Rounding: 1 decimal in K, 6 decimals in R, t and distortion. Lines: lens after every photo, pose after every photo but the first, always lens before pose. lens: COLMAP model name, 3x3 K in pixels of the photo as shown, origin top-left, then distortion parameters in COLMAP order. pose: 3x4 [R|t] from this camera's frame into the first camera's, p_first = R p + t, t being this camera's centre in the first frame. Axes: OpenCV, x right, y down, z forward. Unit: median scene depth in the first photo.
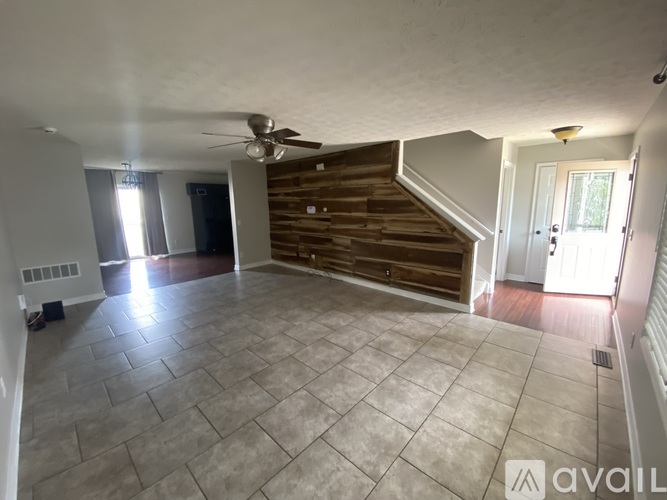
lens RADIAL K [[273.6, 0, 333.7], [0, 273.6, 249.8], [0, 0, 1]] dist [0.000919, -0.000035]
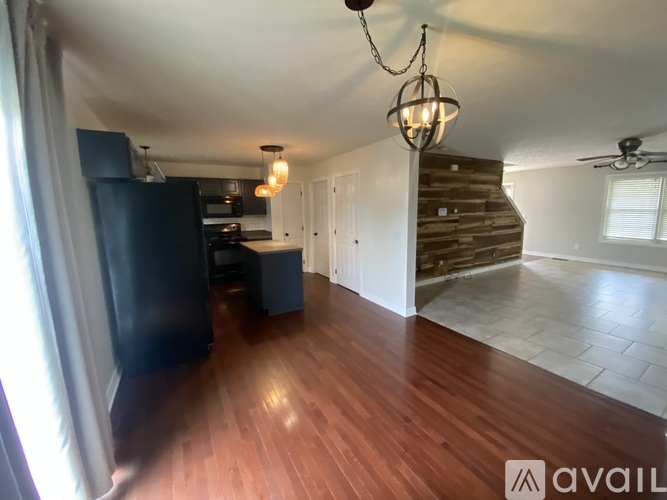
lens RADIAL K [[273.6, 0, 332.9], [0, 273.6, 245.7], [0, 0, 1]] dist [0.000919, -0.000035]
pose [[0.286955, -0.121861, 0.950161, -1.170170], [0.184469, 0.980341, 0.070021, -0.183015], [-0.940015, 0.155182, 0.303793, 1.186097]]
